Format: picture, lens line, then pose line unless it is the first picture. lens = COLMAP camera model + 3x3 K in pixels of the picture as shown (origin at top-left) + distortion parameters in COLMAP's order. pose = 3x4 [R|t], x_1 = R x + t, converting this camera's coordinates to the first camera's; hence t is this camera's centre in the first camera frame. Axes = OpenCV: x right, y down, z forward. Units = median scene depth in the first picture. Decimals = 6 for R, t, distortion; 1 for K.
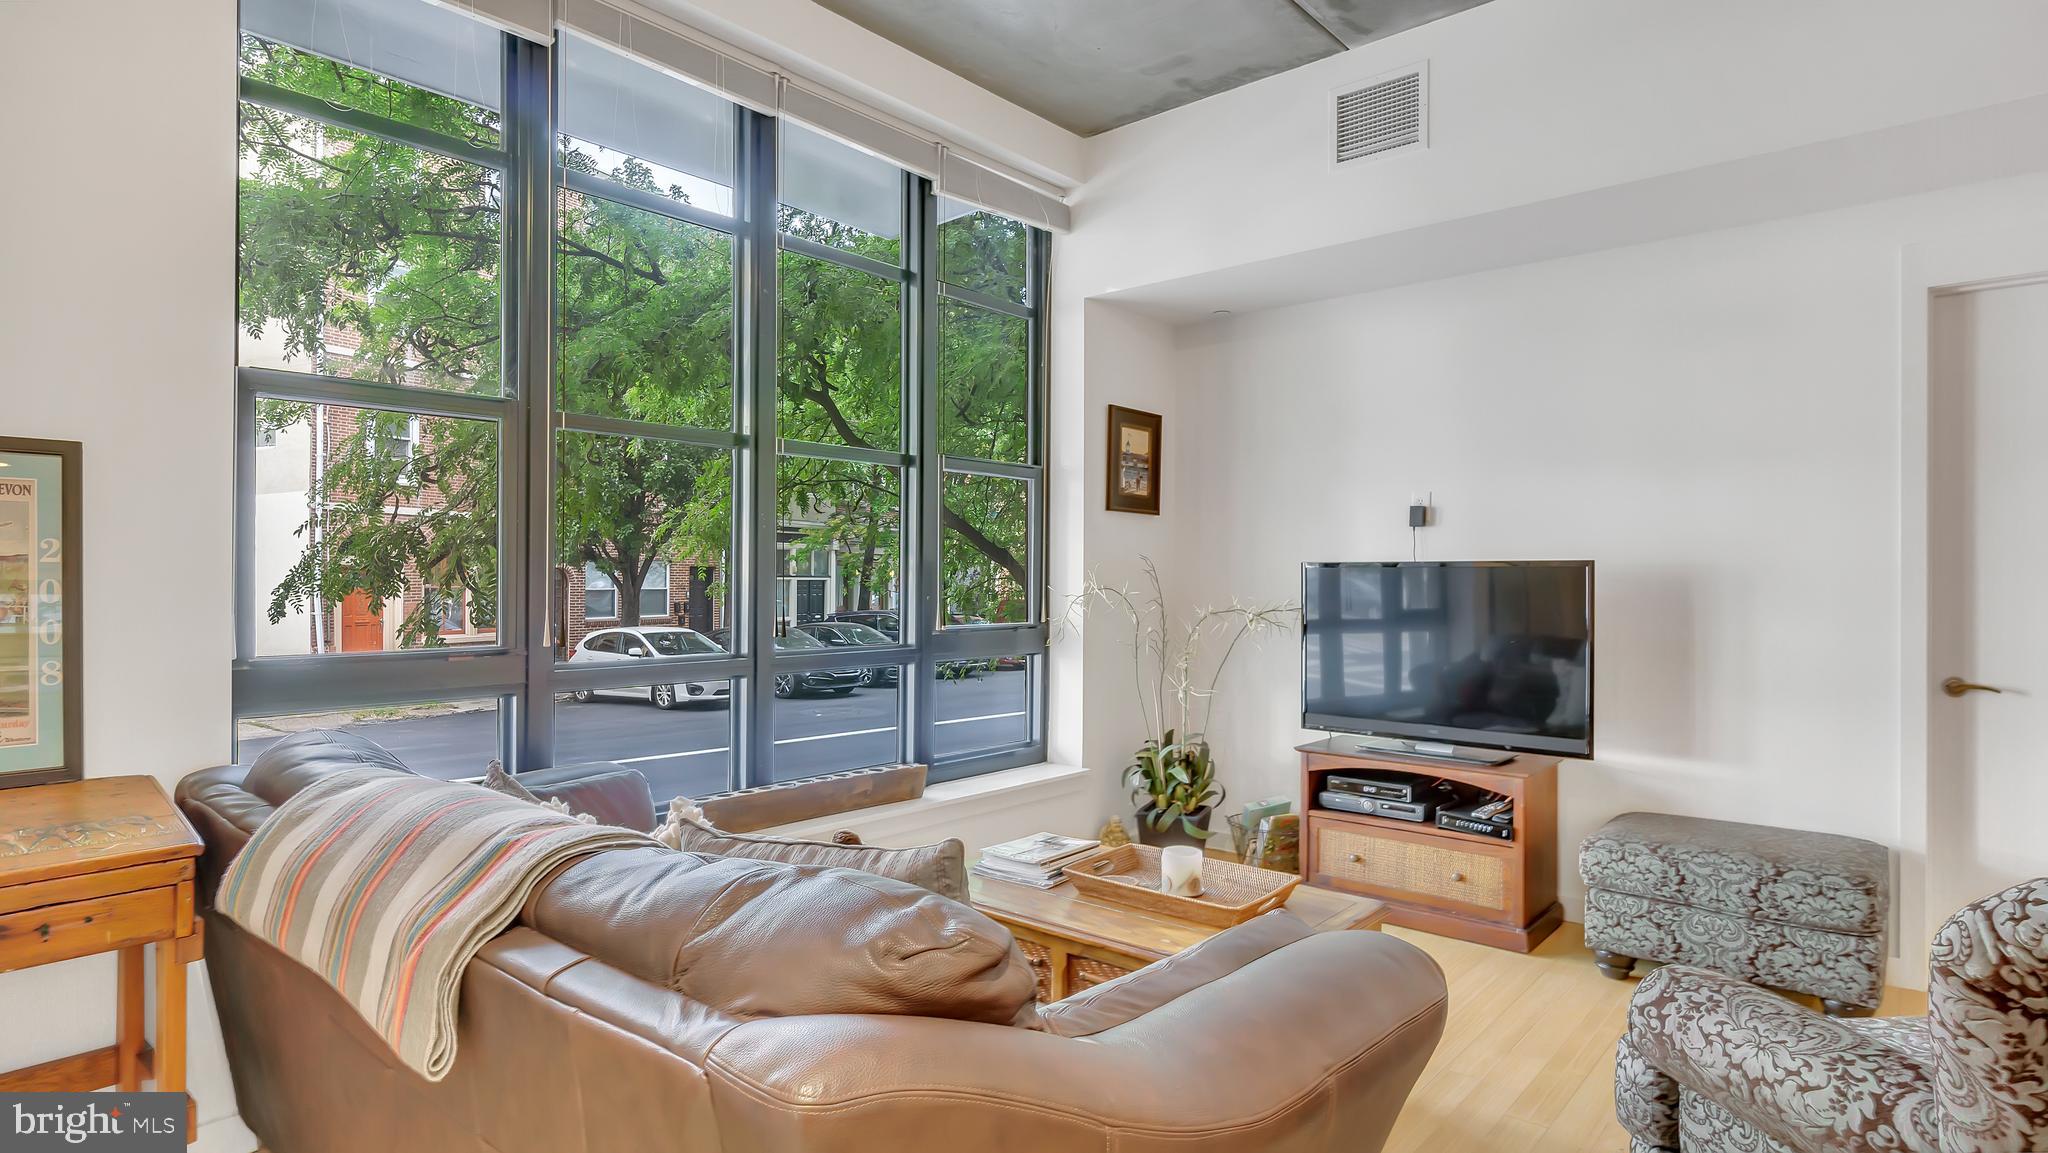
lens RADIAL K [[1066.9, 0, 992.4], [0, 1066.9, 565.2], [0, 0, 1]] dist [-0.003068, -0.001024]
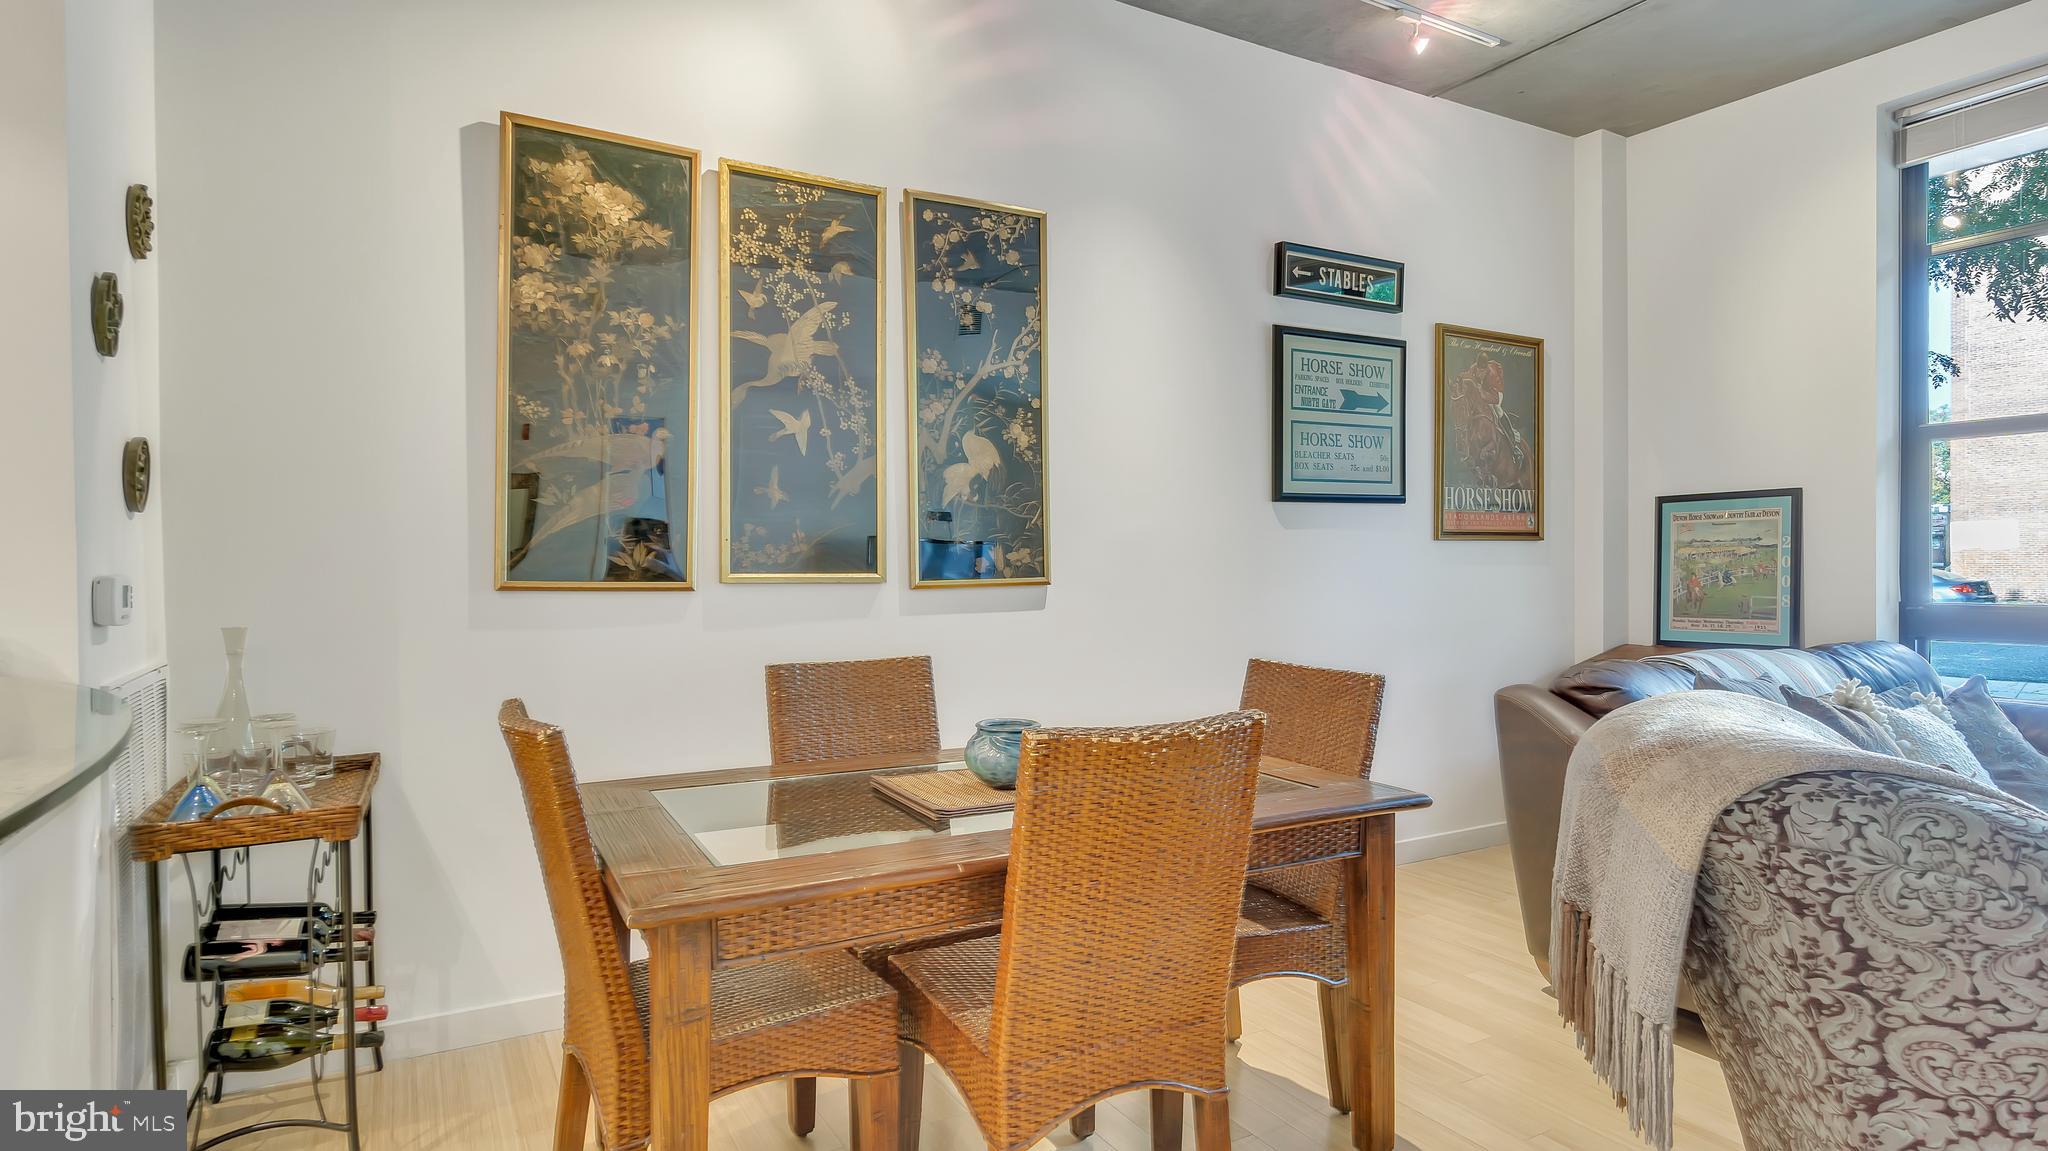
lens RADIAL K [[1059.0, 0, 1024.0], [0, 1059.0, 575.5], [0, 0, 1]] dist [-0.001932, -0.001584]
pose [[-0.311680, 0.007684, -0.950156, 0.783146], [0.017513, 0.999844, 0.002341, 0.010894], [0.950026, -0.015911, -0.311766, 0.119130]]
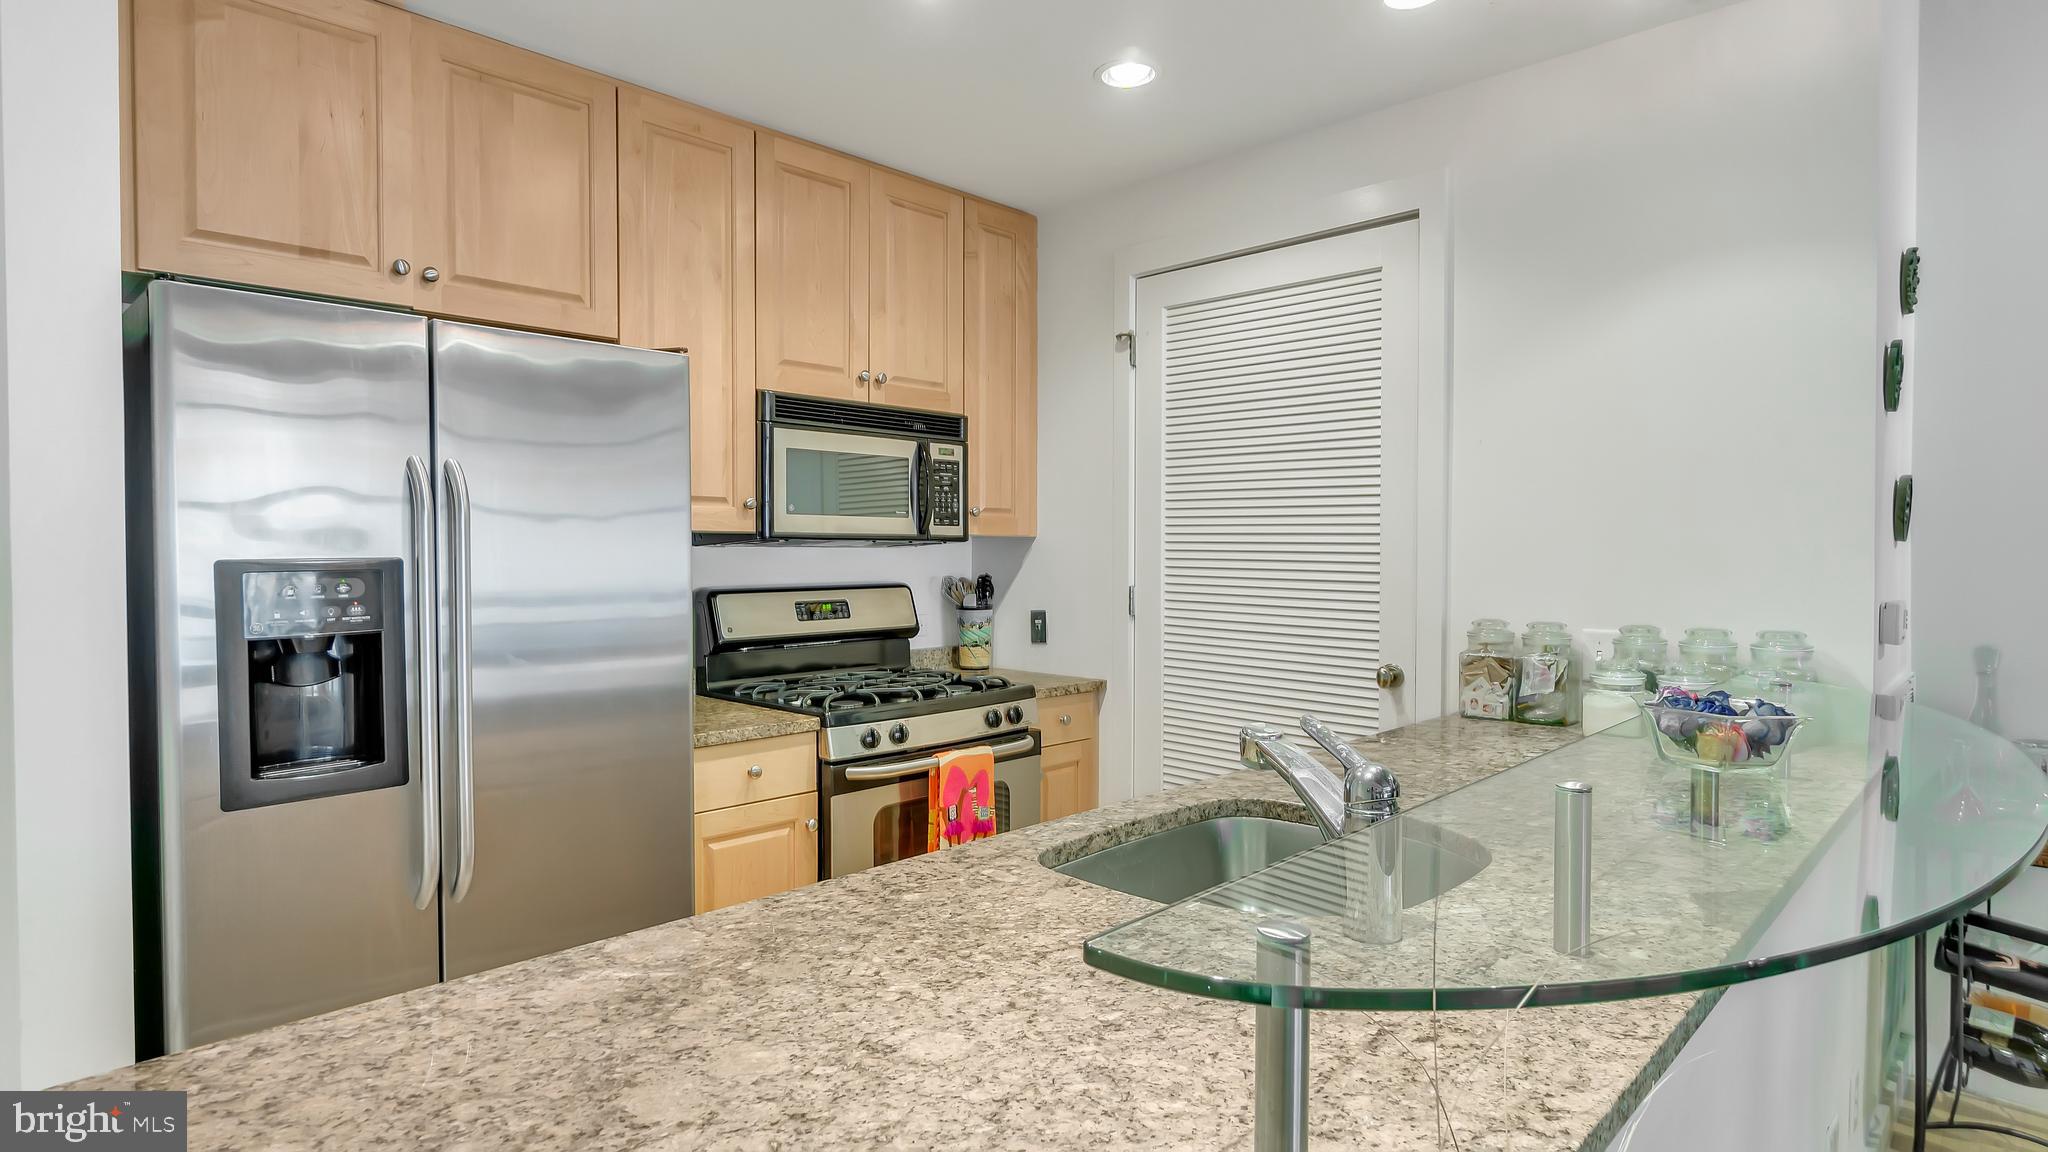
lens RADIAL K [[1084.7, 0, 997.4], [0, 1084.7, 579.6], [0, 0, 1]] dist [-0.001020, -0.000248]
pose [[-0.999187, -0.007982, 0.039525, 0.906355], [-0.007426, 0.999872, 0.014193, -0.010956], [-0.039633, 0.013888, -0.999118, 0.167029]]
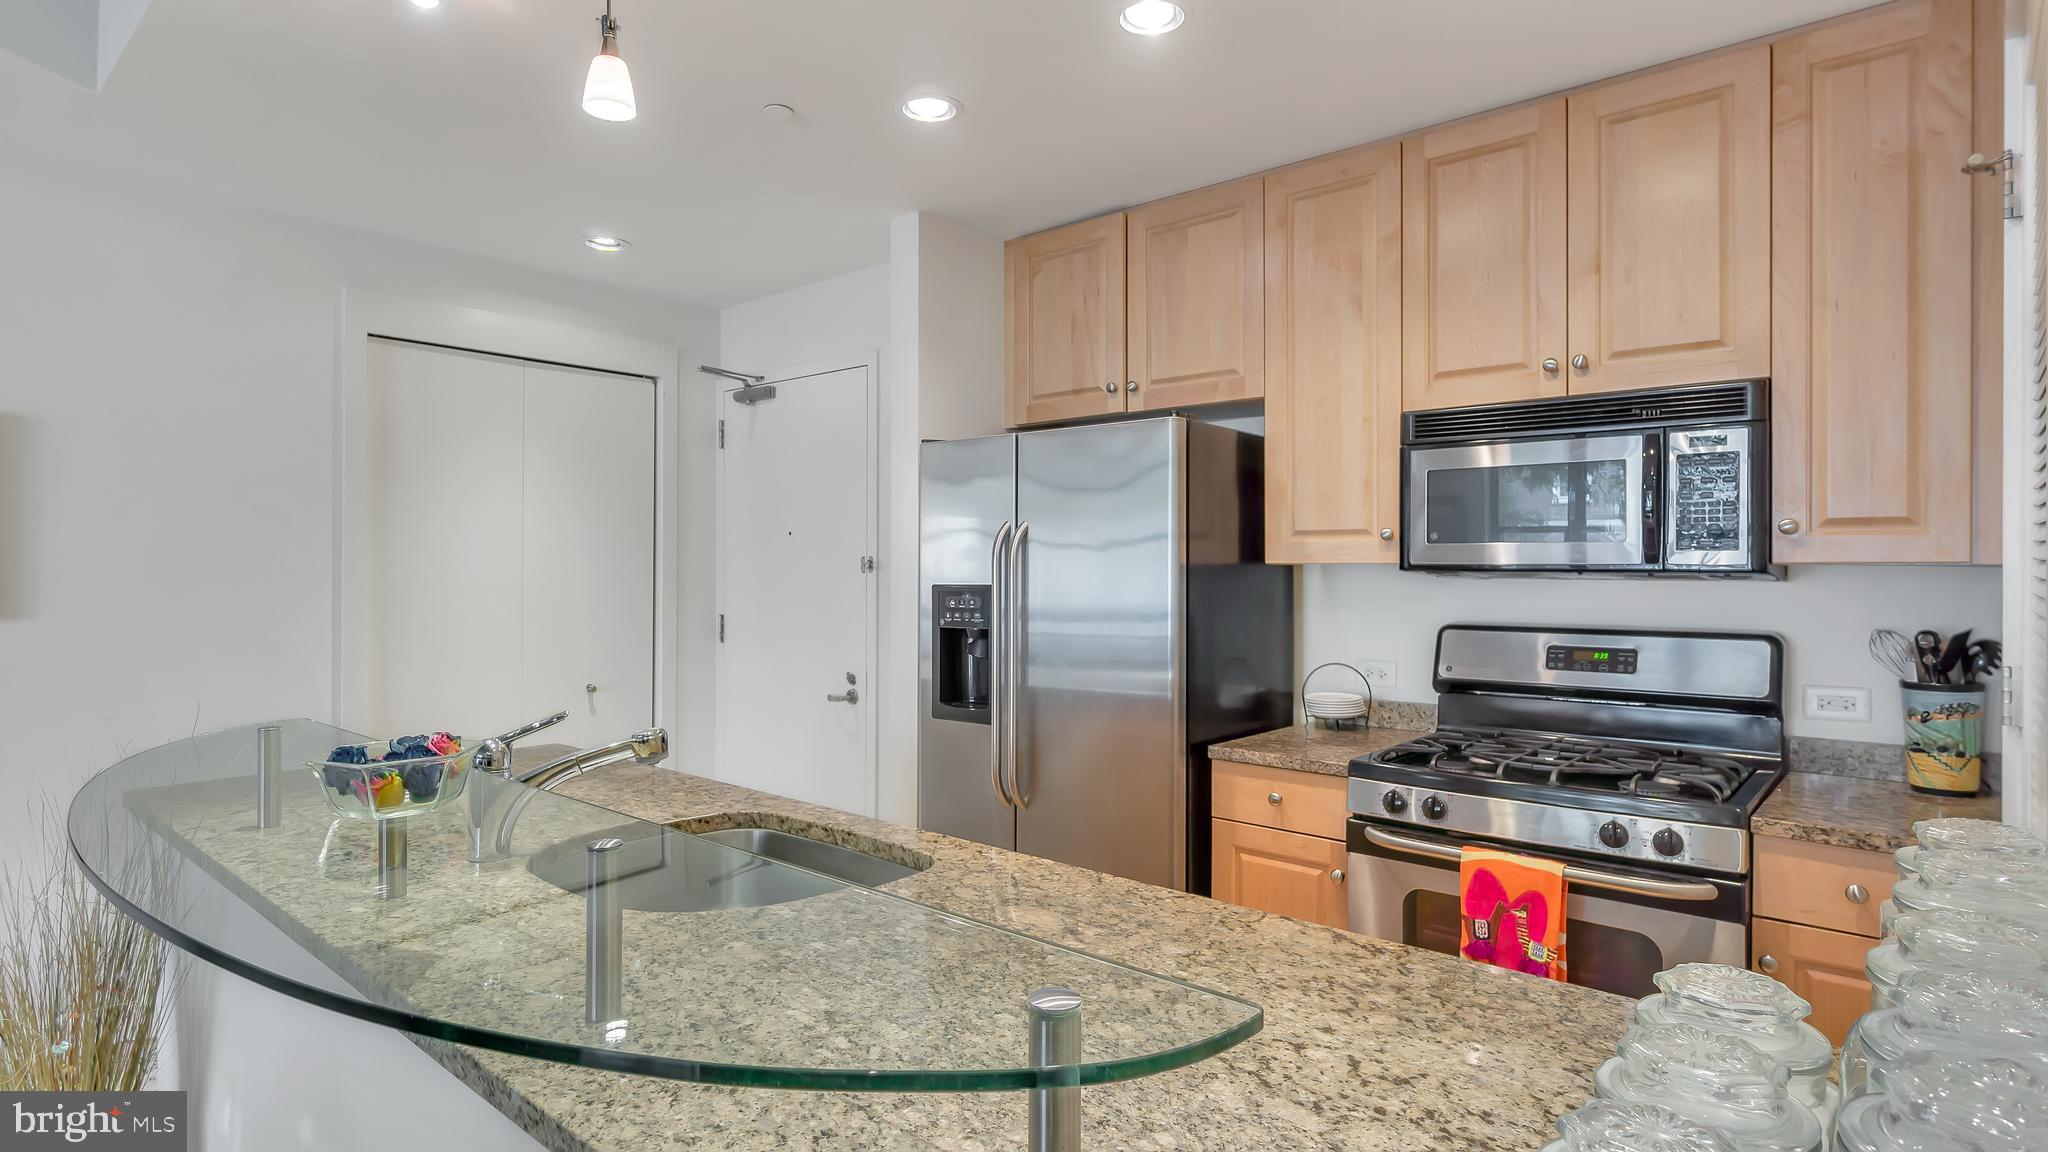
lens RADIAL K [[1062.5, 0, 1011.5], [0, 1062.5, 573.6], [0, 0, 1]] dist [0.001596, -0.000305]
pose [[-0.016565, -0.010913, 0.999803, 0.442821], [-0.016186, 0.999812, 0.010645, -0.027704], [-0.999732, -0.016007, -0.016739, -0.284180]]
